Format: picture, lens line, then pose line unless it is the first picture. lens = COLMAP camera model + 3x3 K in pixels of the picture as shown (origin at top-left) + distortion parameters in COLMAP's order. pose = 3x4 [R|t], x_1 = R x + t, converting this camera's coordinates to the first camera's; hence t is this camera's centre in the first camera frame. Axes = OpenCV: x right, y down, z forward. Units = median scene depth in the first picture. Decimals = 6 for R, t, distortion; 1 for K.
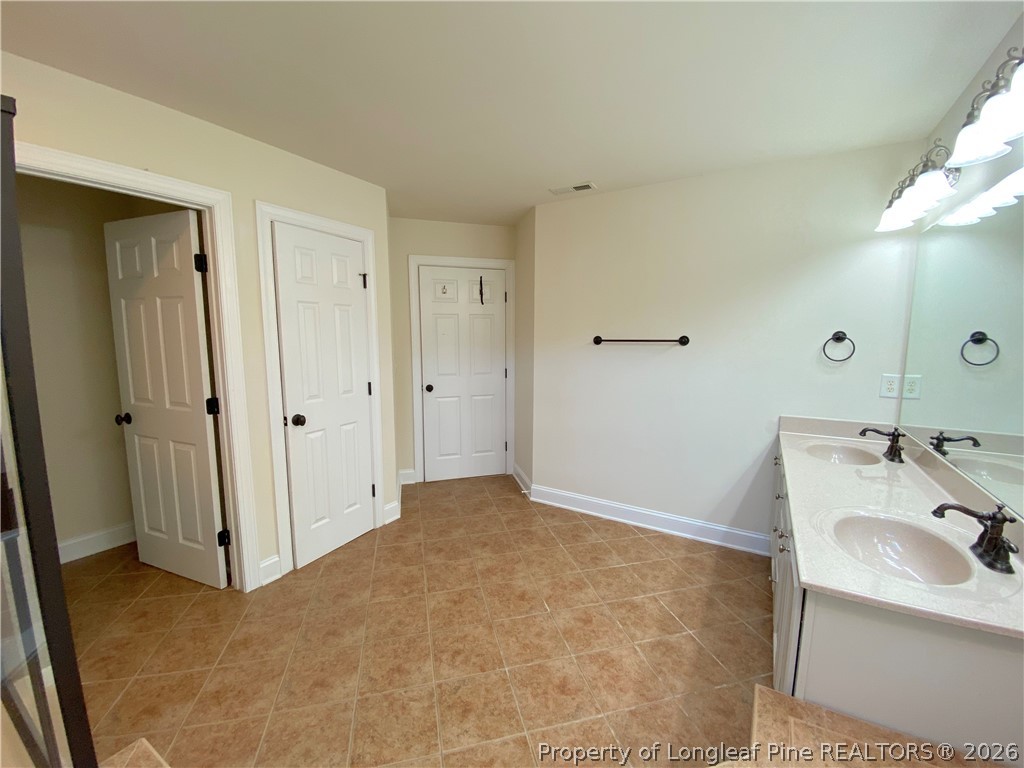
lens RADIAL K [[419.2, 0, 514.1], [0, 419.2, 385.9], [0, 0, 1]] dist [-0.008893, -0.000284]
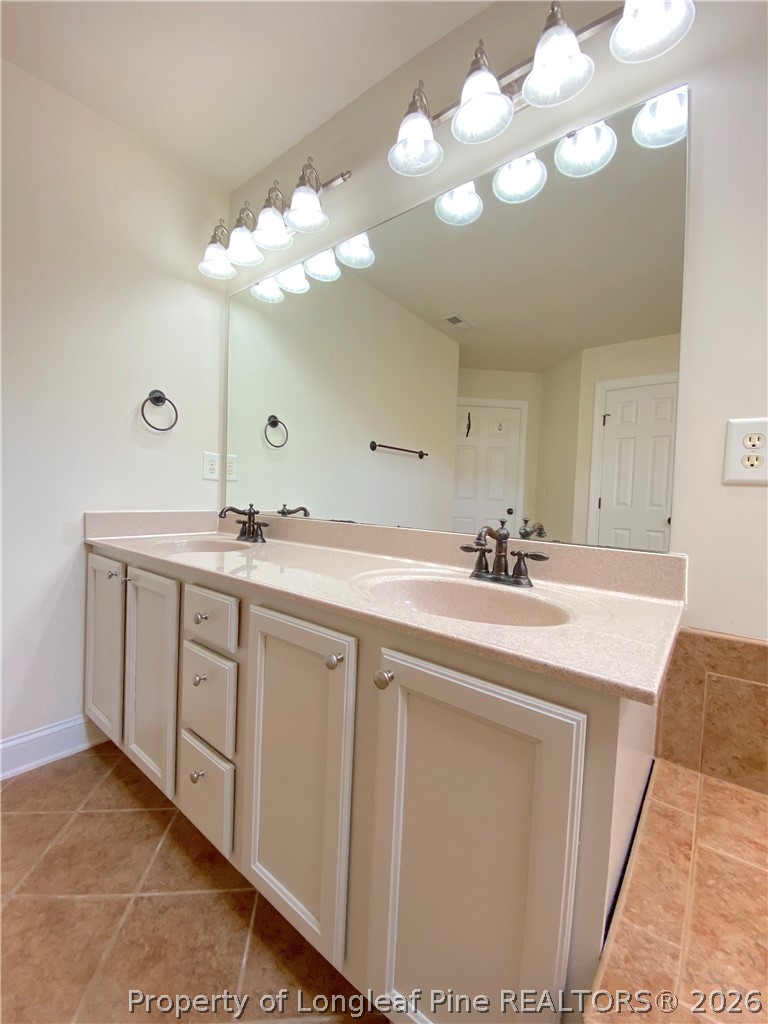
lens RADIAL K [[419.2, 0, 385.5], [0, 419.2, 516.6], [0, 0, 1]] dist [-0.008893, -0.000284]
pose [[0.122915, -0.023519, 0.992138, 0.101626], [0.086089, 0.996203, 0.012950, 0.131768], [-0.988676, 0.083821, 0.124473, 0.592881]]
